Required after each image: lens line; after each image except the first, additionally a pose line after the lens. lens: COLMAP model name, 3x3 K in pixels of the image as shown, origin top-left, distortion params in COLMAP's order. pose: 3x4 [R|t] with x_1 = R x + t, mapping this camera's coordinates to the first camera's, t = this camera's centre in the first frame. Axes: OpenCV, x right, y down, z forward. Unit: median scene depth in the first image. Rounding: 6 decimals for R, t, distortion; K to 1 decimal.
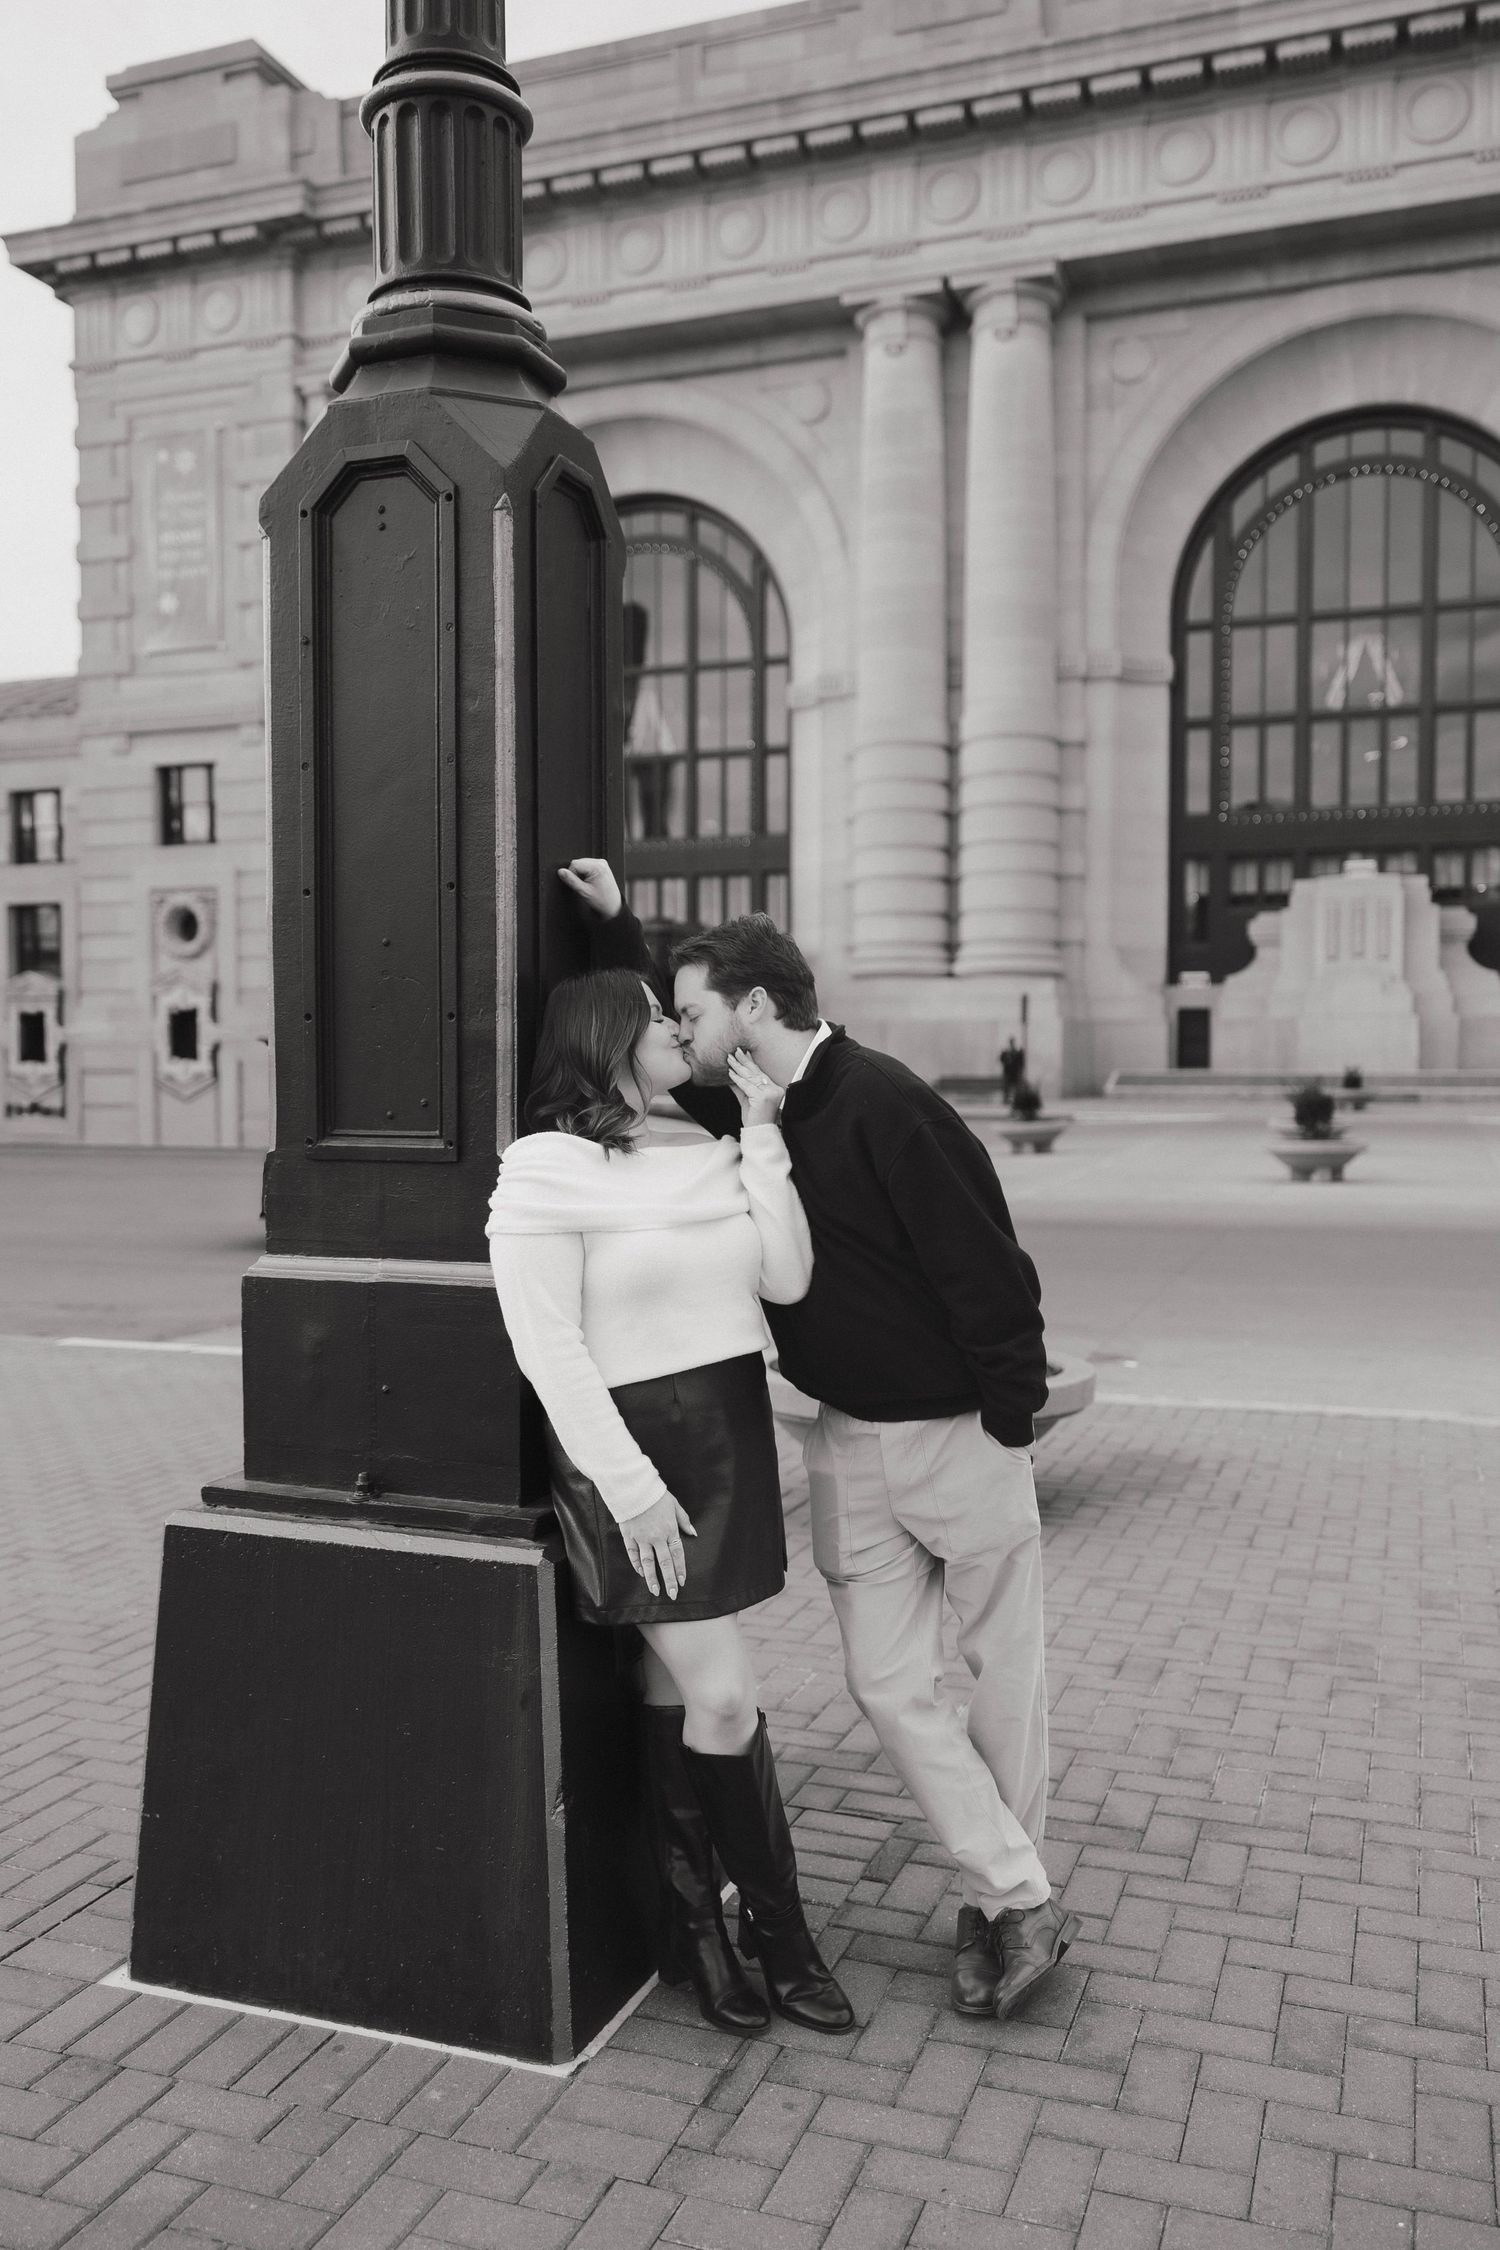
lens RADIAL K [[1846.6, 0, 722.9], [0, 1846.6, 1129.0], [0, 0, 1]] dist [0.011604, -0.008261]
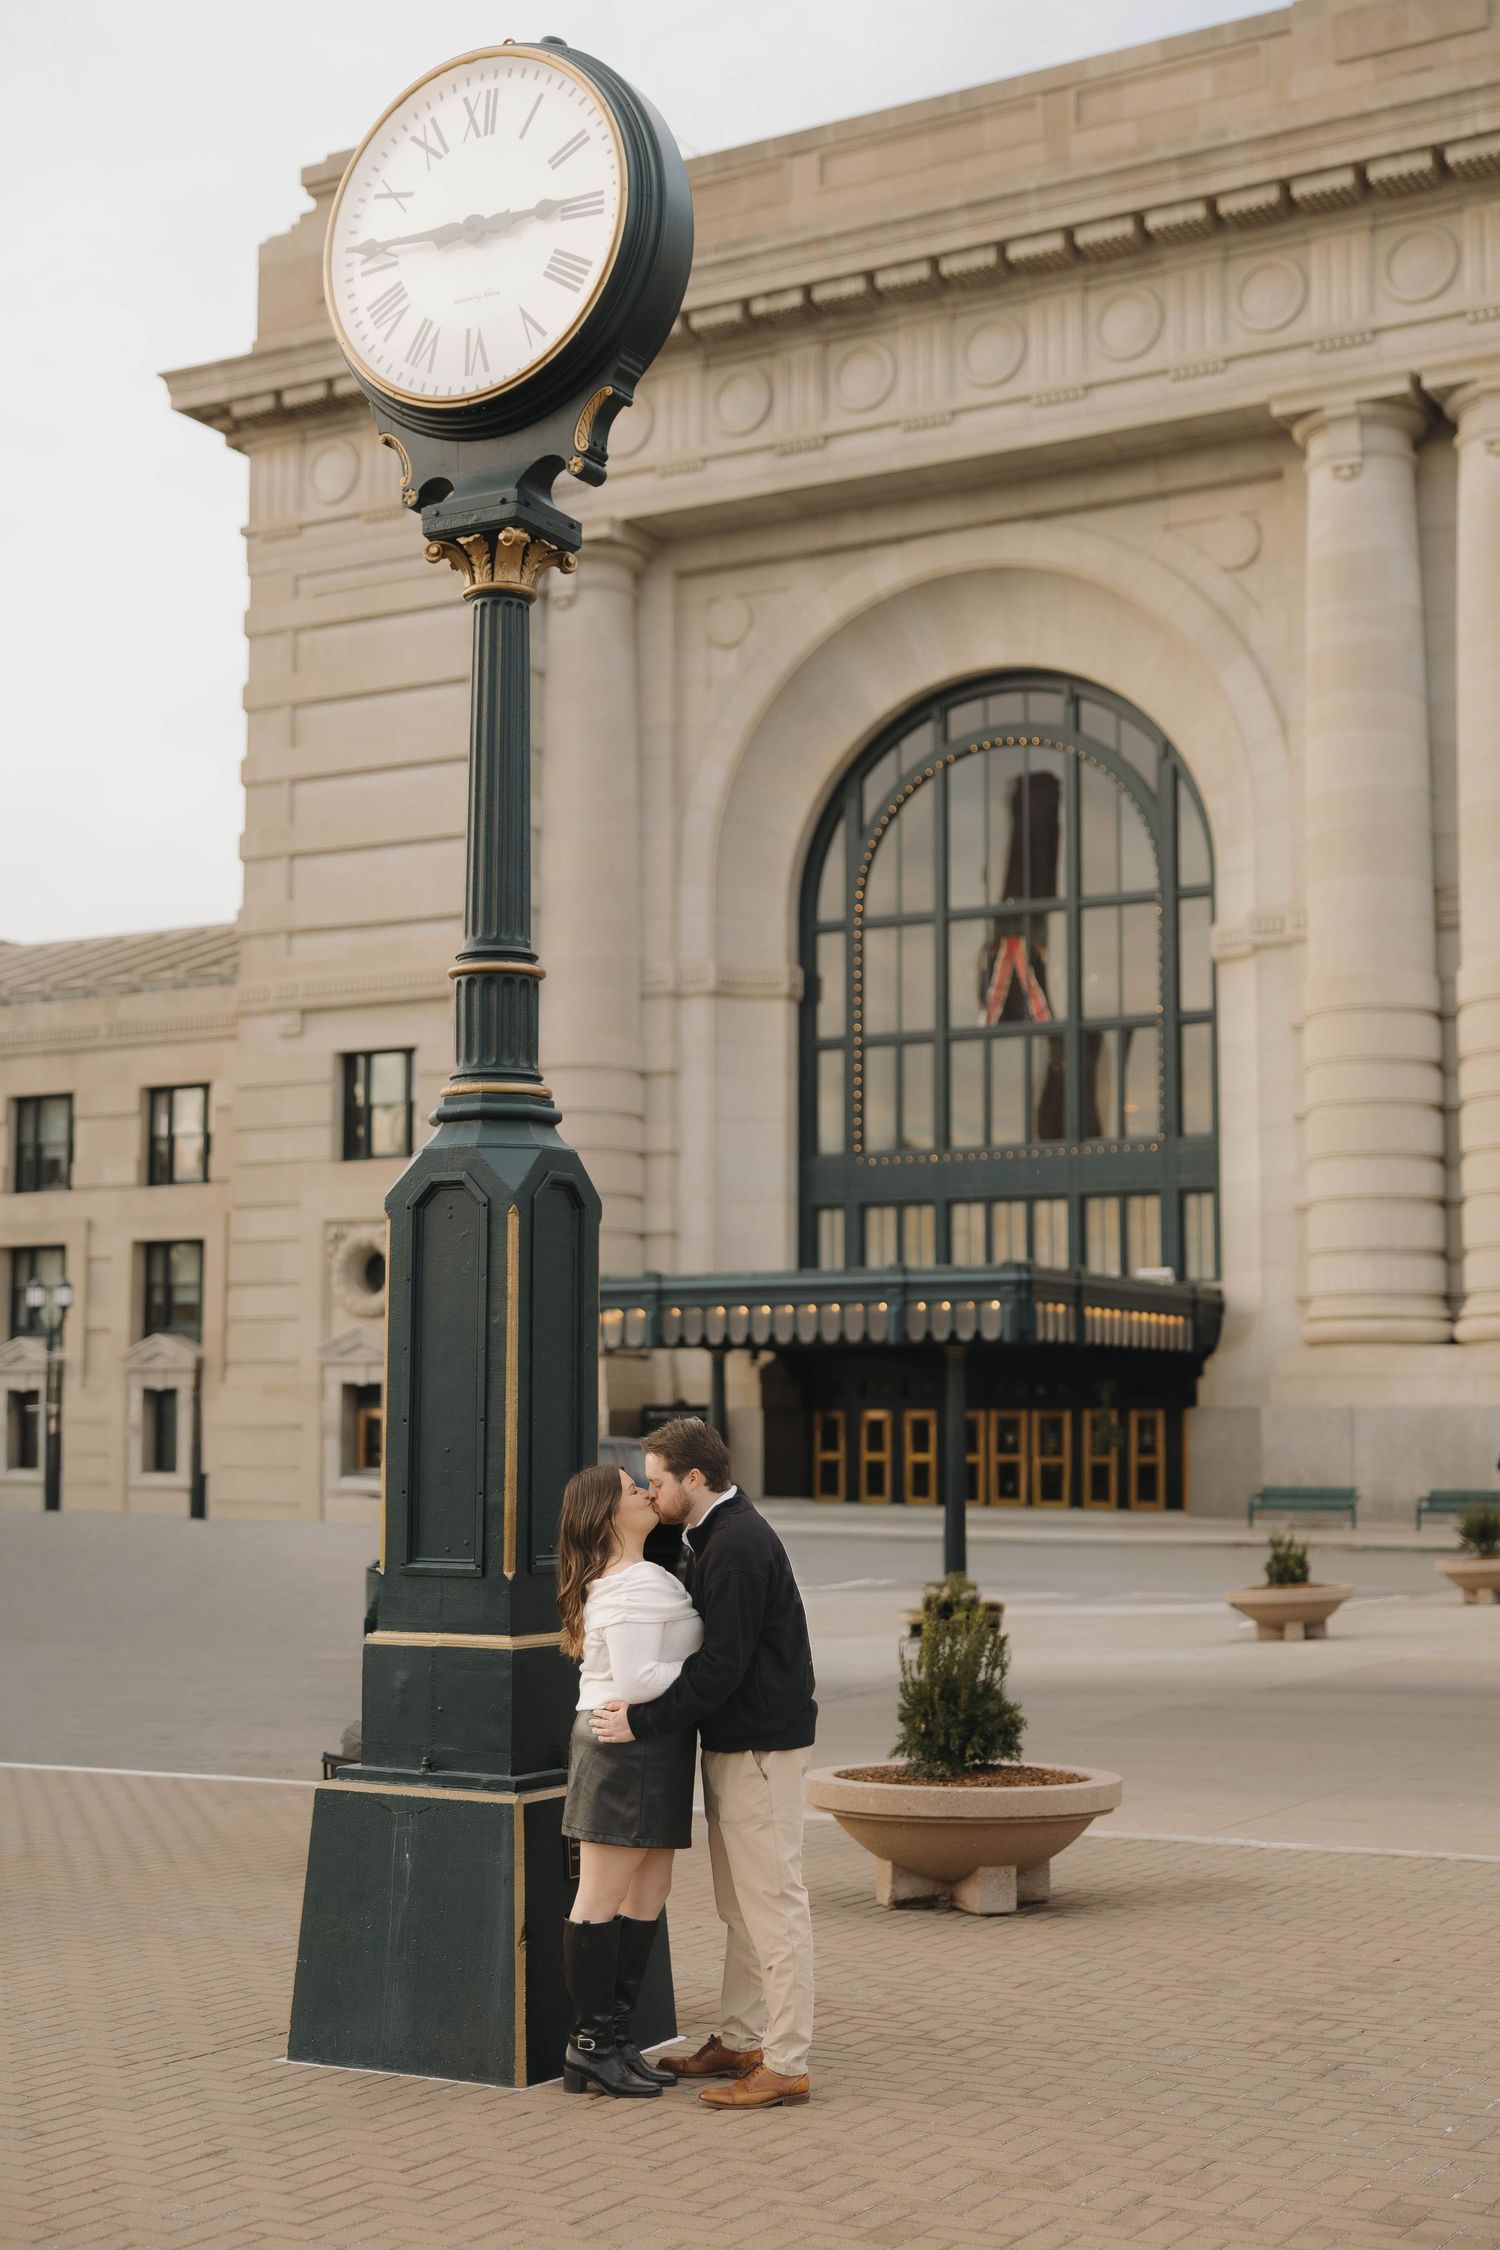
lens RADIAL K [[2947.2, 0, 750.0], [0, 2947.2, 1125.0], [0, 0, 1]] dist [0.020802, 0.017838]
pose [[0.987941, -0.013300, -0.154260, 0.037860], [-0.009529, 0.989192, -0.146316, 0.000027], [0.154539, 0.146021, 0.977136, -0.122266]]
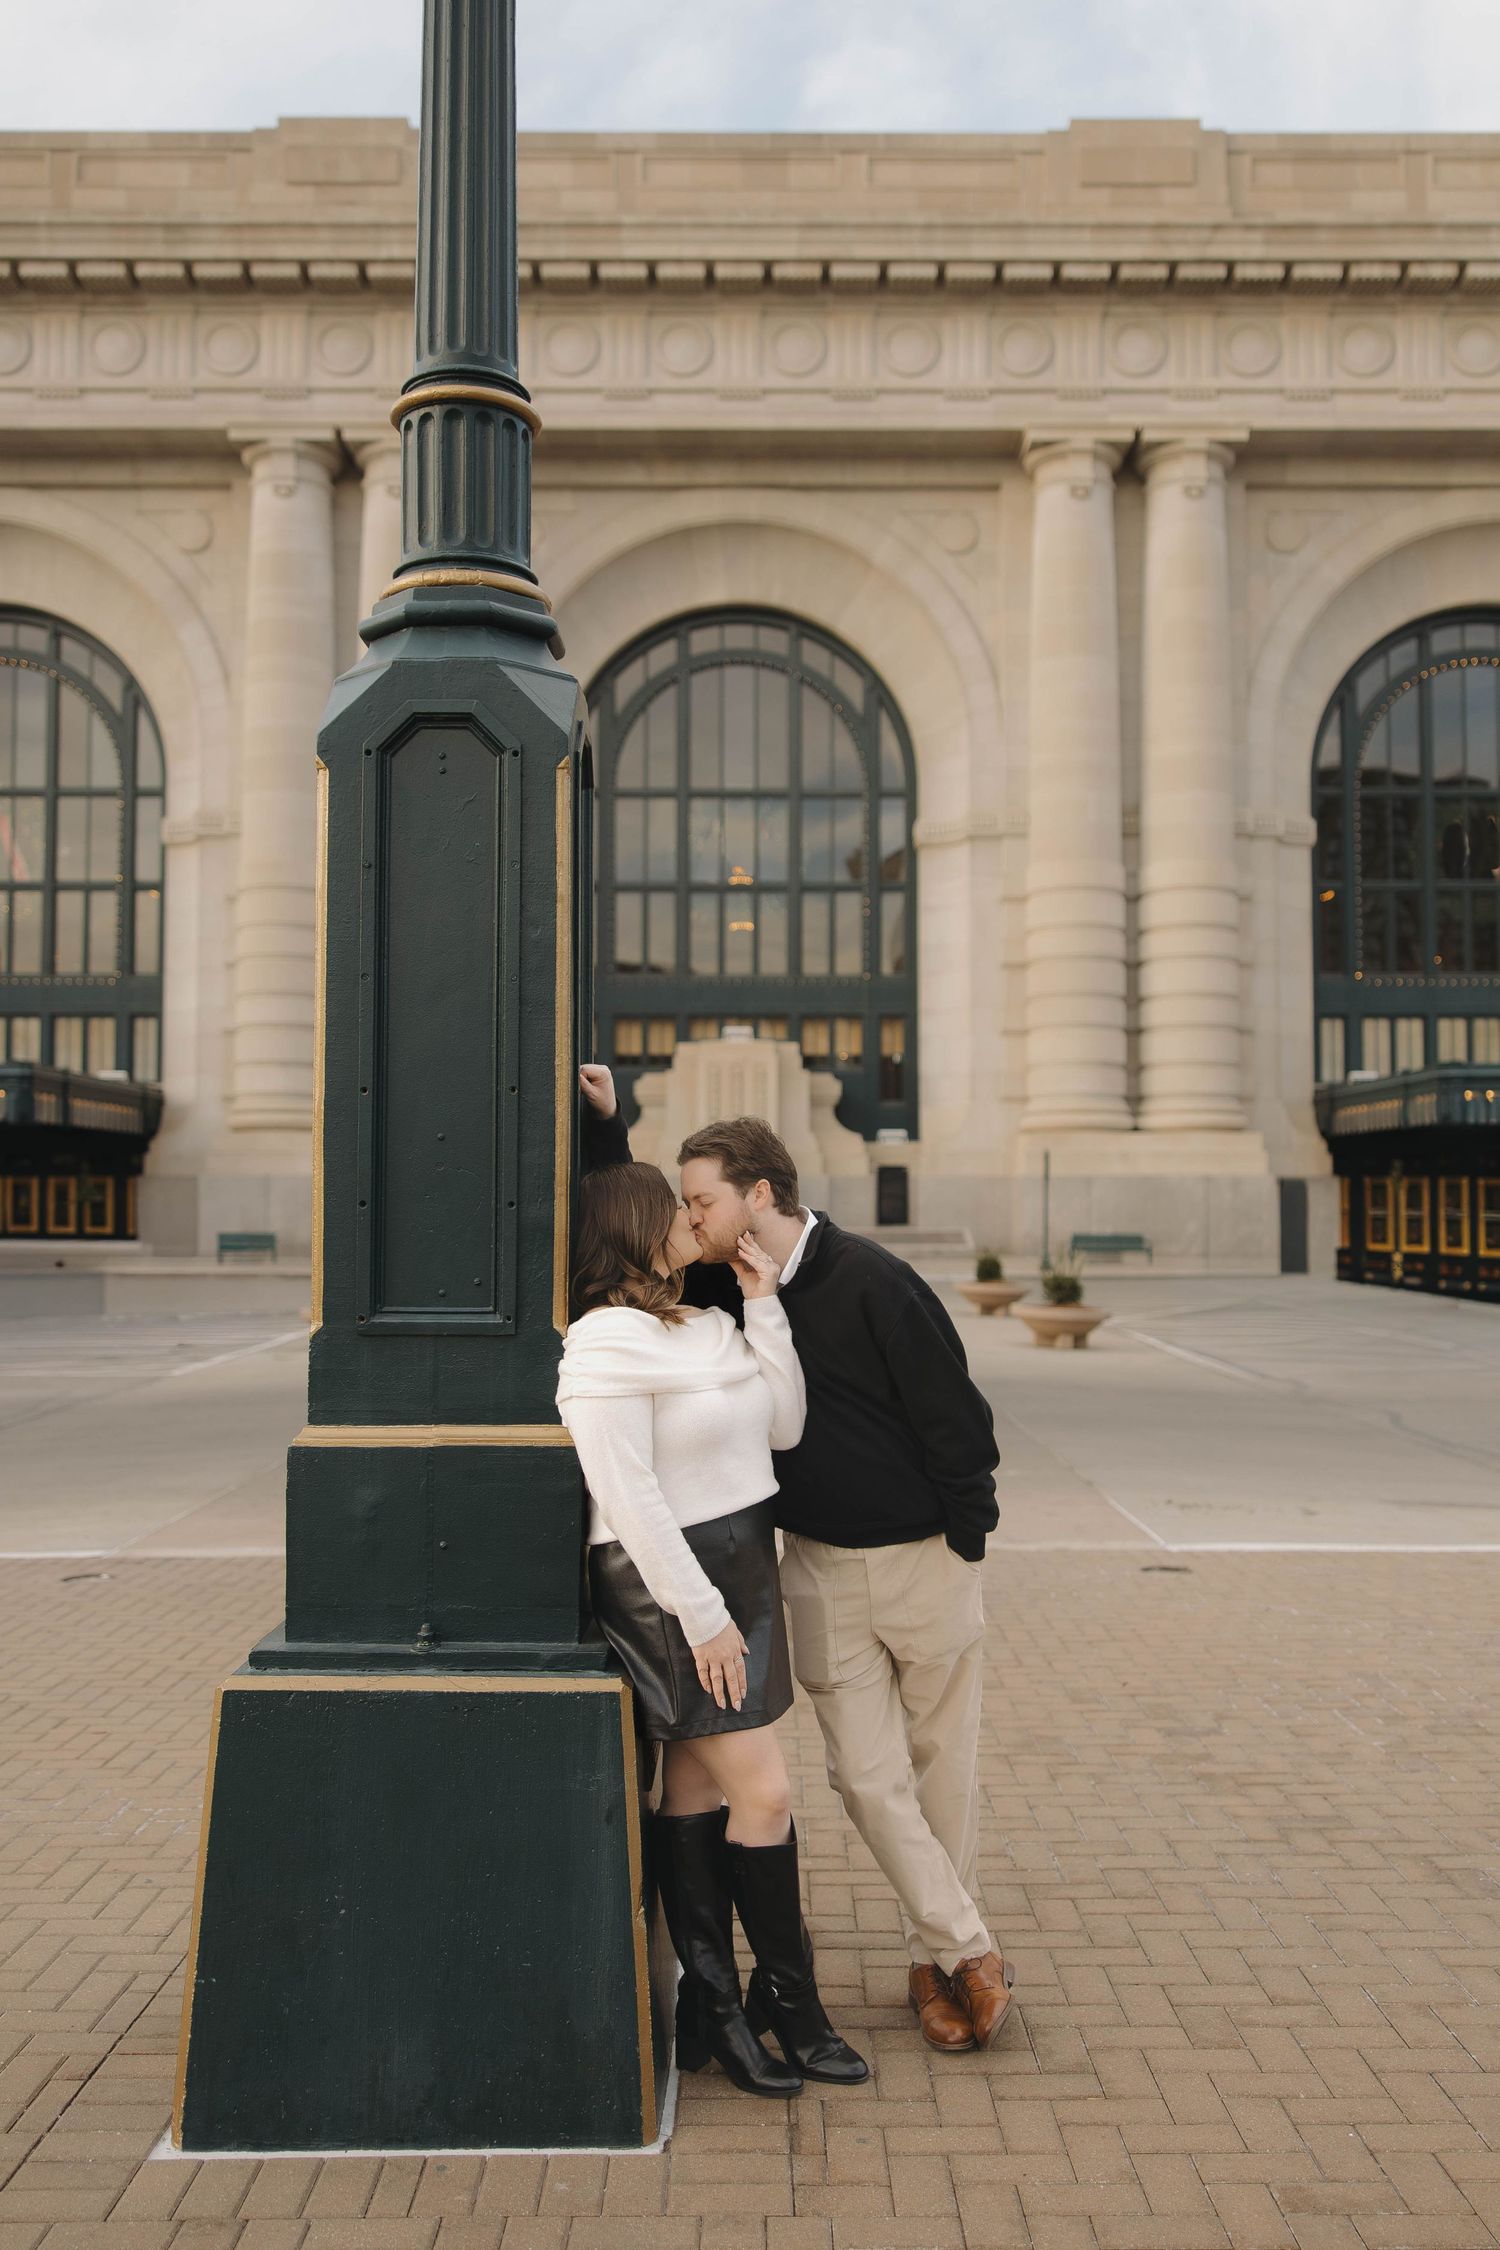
lens RADIAL K [[1922.0, 0, 750.0], [0, 1922.0, 1125.0], [0, 0, 1]] dist [0.012822, -0.007394]
pose [[0.935971, 0.017733, 0.351631, -0.029231], [0.011839, 0.996581, -0.081771, -0.000807], [-0.351879, 0.080698, 0.932560, -0.010128]]
